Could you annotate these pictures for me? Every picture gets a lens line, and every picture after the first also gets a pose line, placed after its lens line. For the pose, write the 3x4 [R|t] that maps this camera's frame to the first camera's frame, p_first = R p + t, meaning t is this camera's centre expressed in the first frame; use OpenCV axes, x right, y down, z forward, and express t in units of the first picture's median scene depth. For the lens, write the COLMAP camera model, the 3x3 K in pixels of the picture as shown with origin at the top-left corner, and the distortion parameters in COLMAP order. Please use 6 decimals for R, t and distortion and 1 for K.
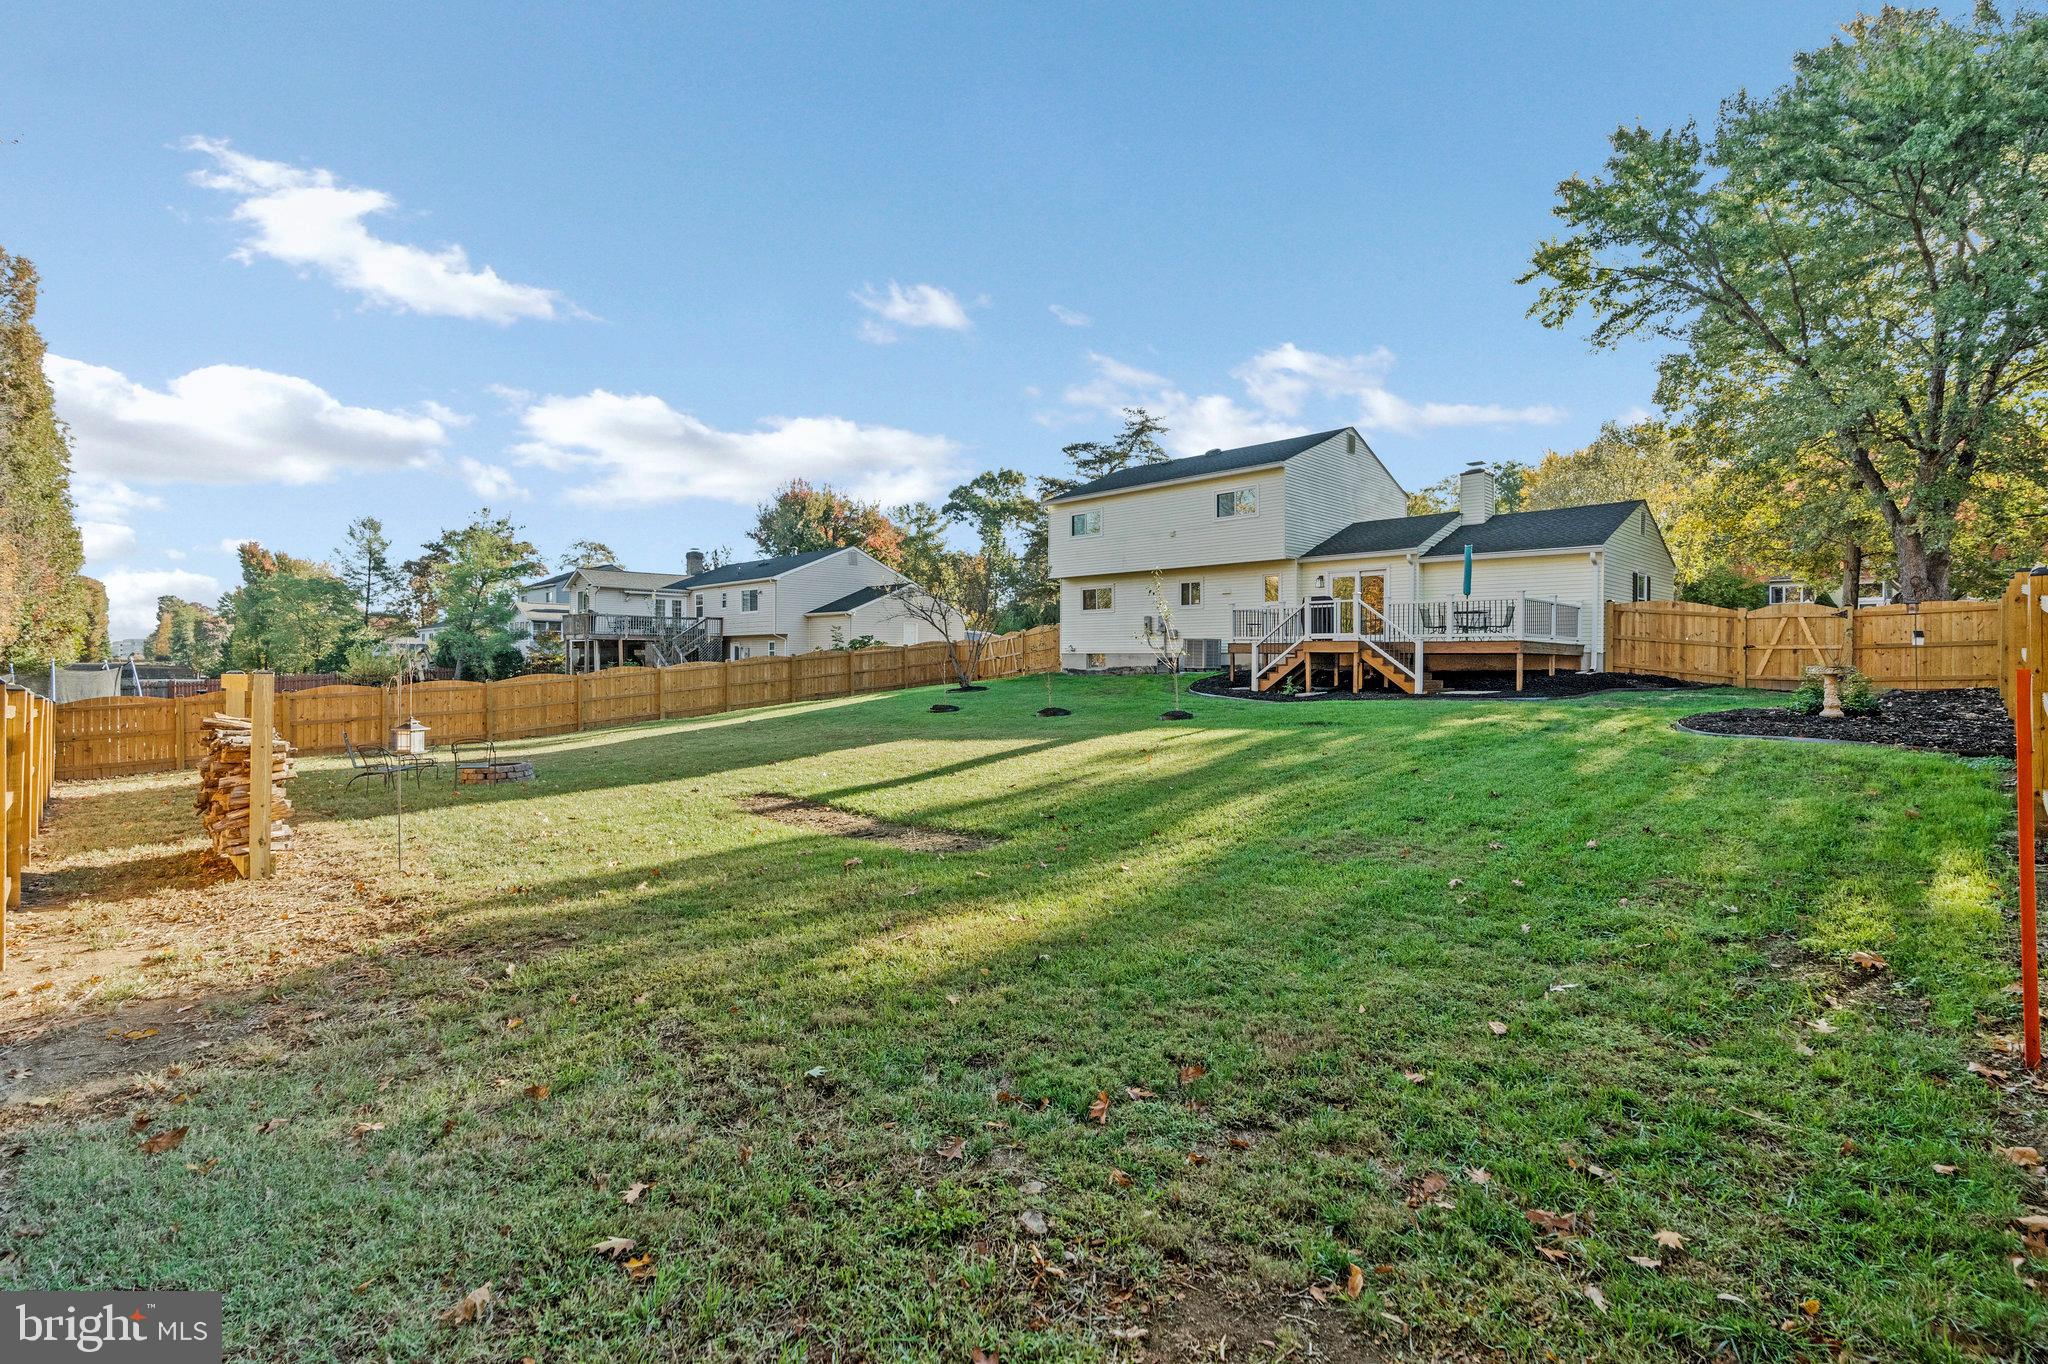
lens RADIAL K [[952.6, 0, 1016.3], [0, 952.6, 684.7], [0, 0, 1]] dist [0.010279, -0.000161]
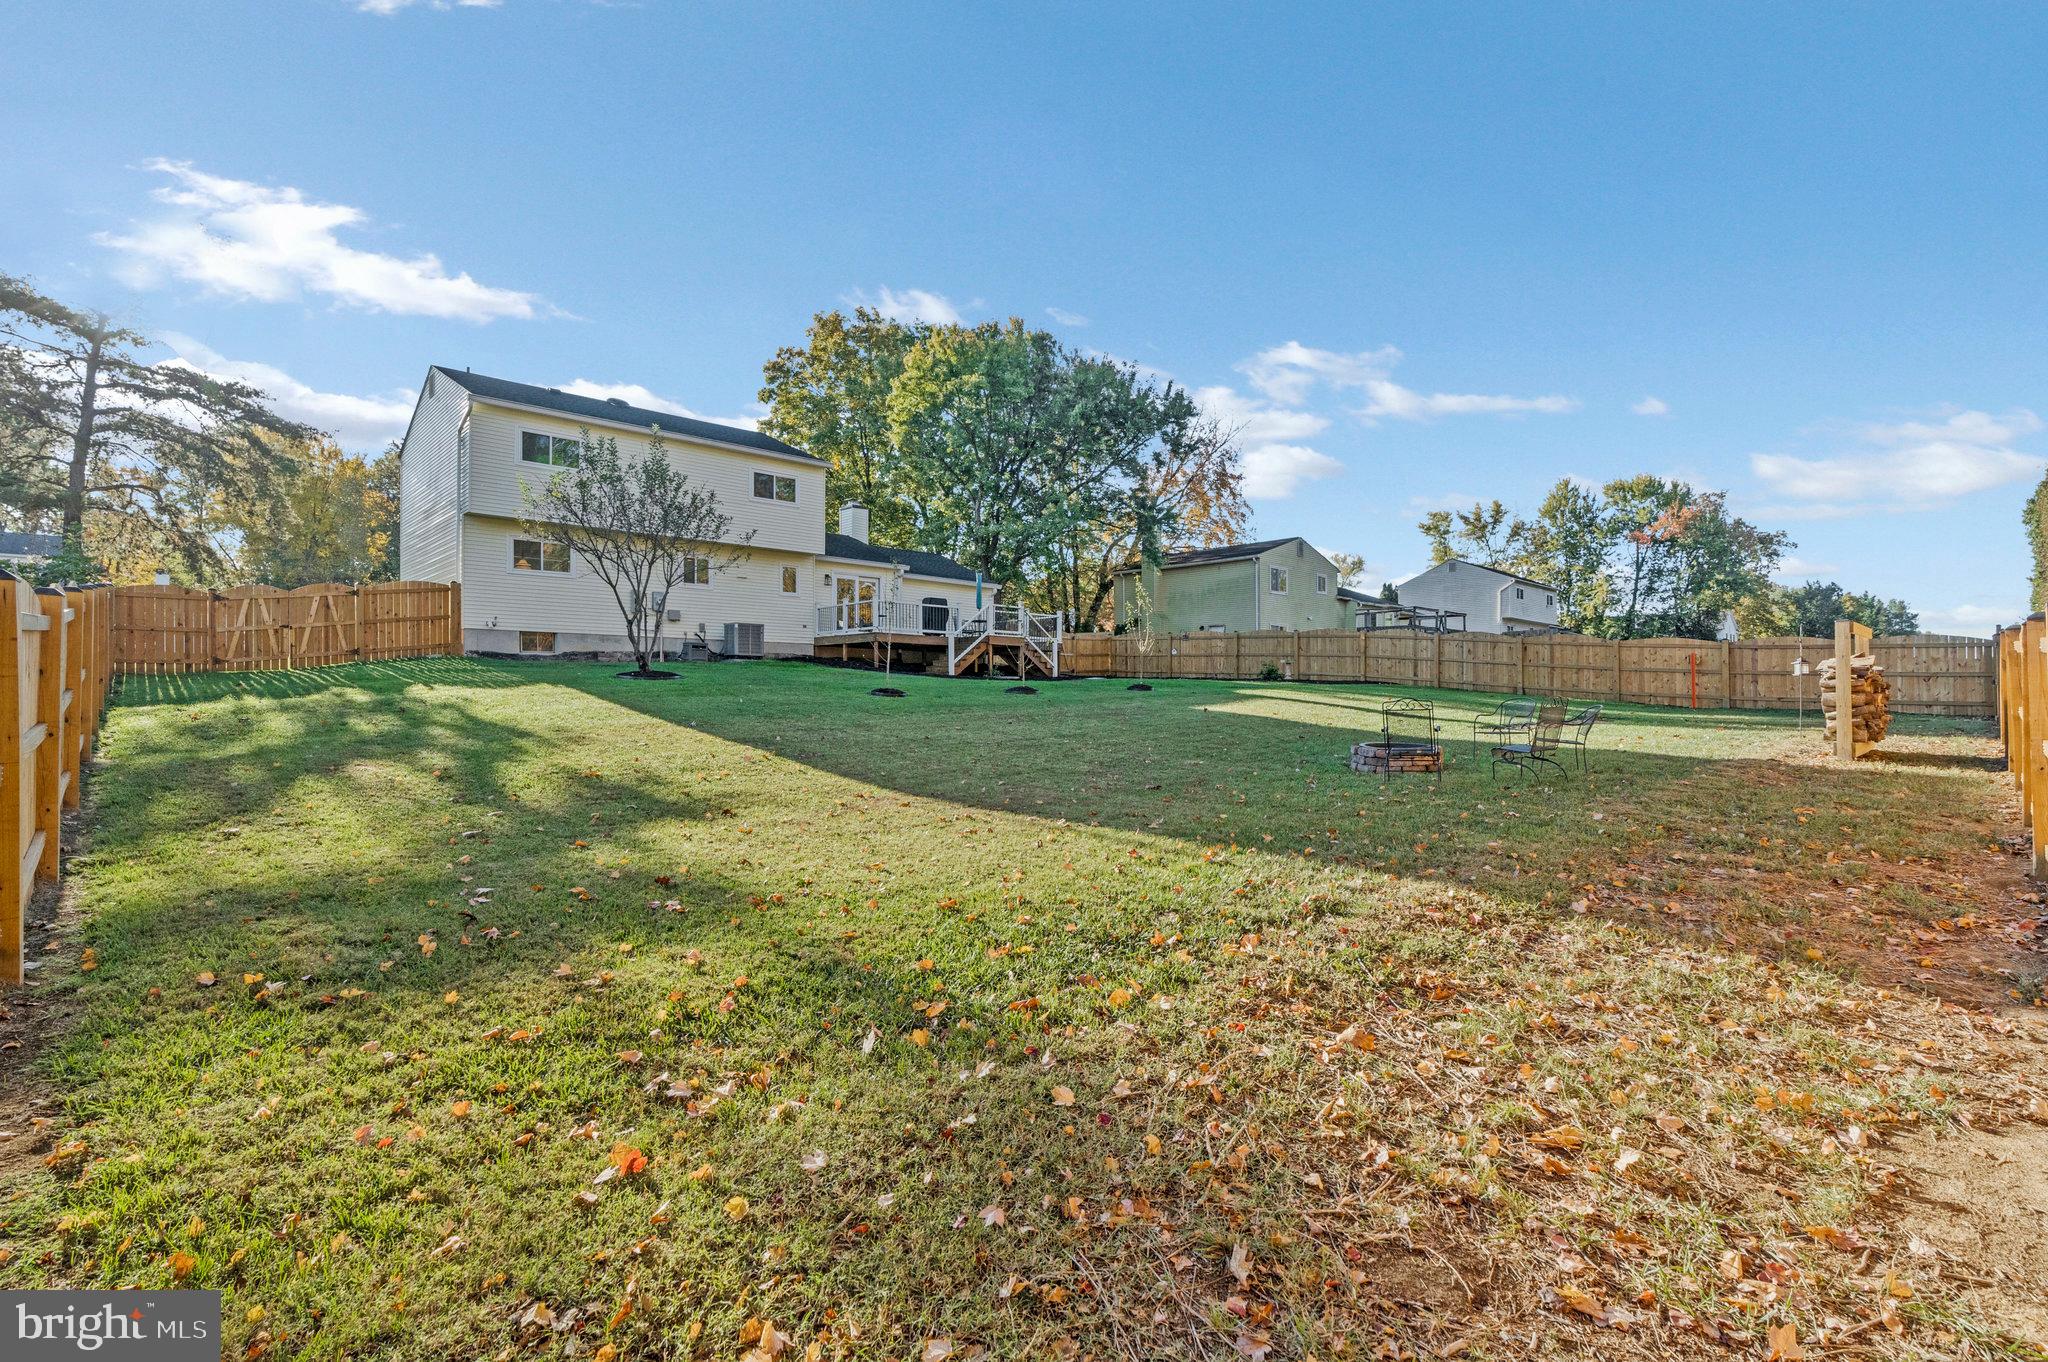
lens RADIAL K [[952.6, 0, 1020.0], [0, 952.6, 679.2], [0, 0, 1]] dist [0.010279, -0.000161]
pose [[0.034231, 0.008222, 0.999380, -0.703232], [0.014791, 0.999852, -0.008732, 0.016917], [-0.999305, 0.015080, 0.034104, 0.681393]]
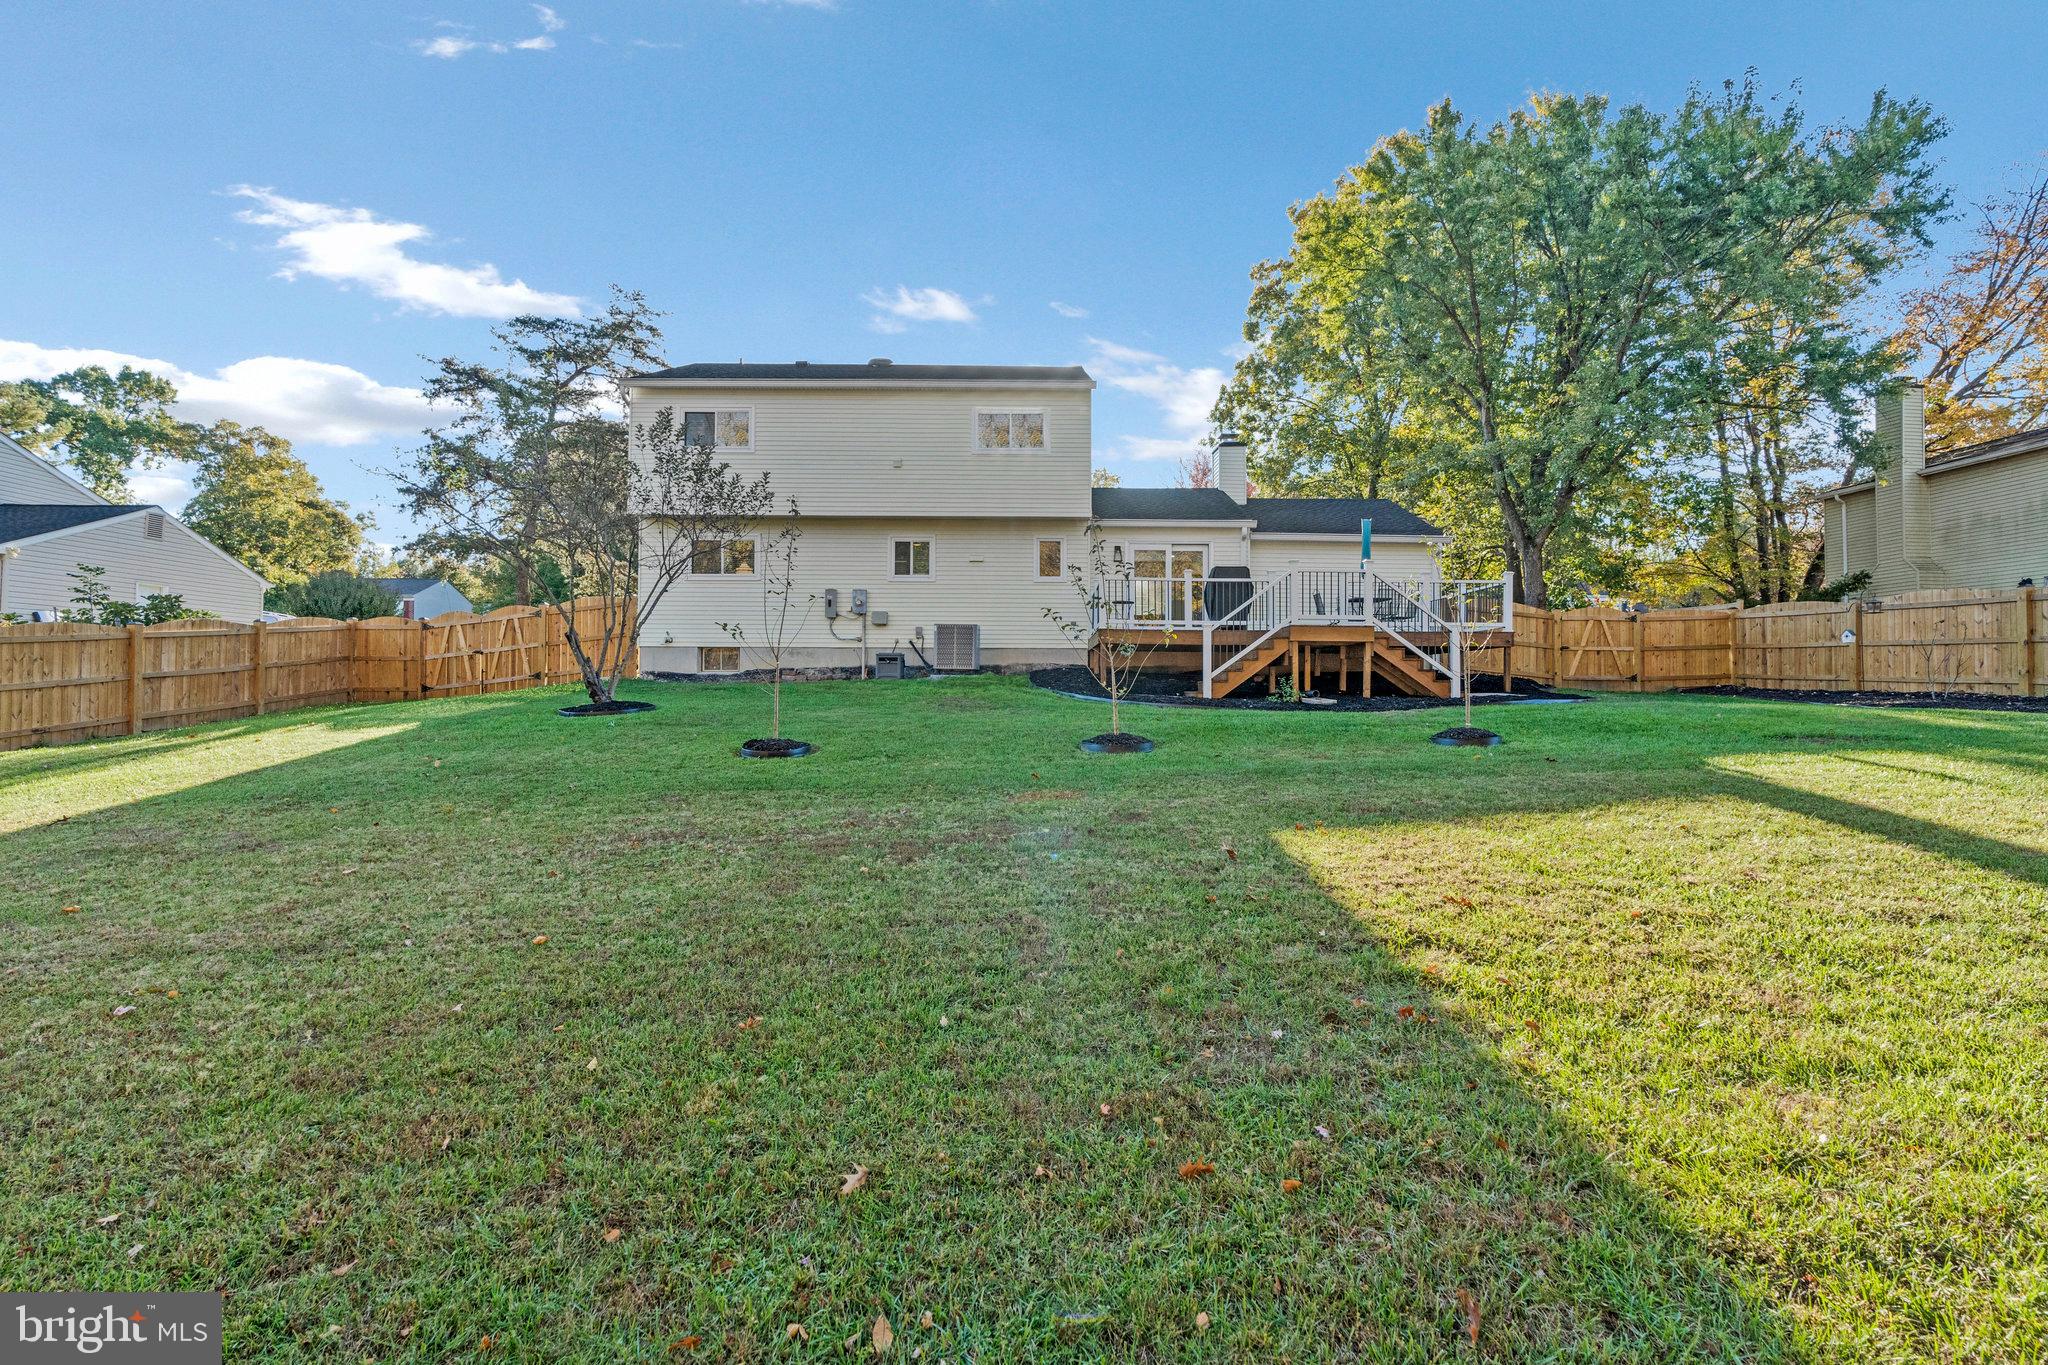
lens RADIAL K [[952.6, 0, 1033.2], [0, 952.6, 676.3], [0, 0, 1]] dist [0.010279, -0.000161]
pose [[0.684405, 0.004240, 0.729090, -0.247326], [0.016323, 0.999643, -0.021136, 0.002159], [-0.728920, 0.026367, 0.684091, 0.491527]]
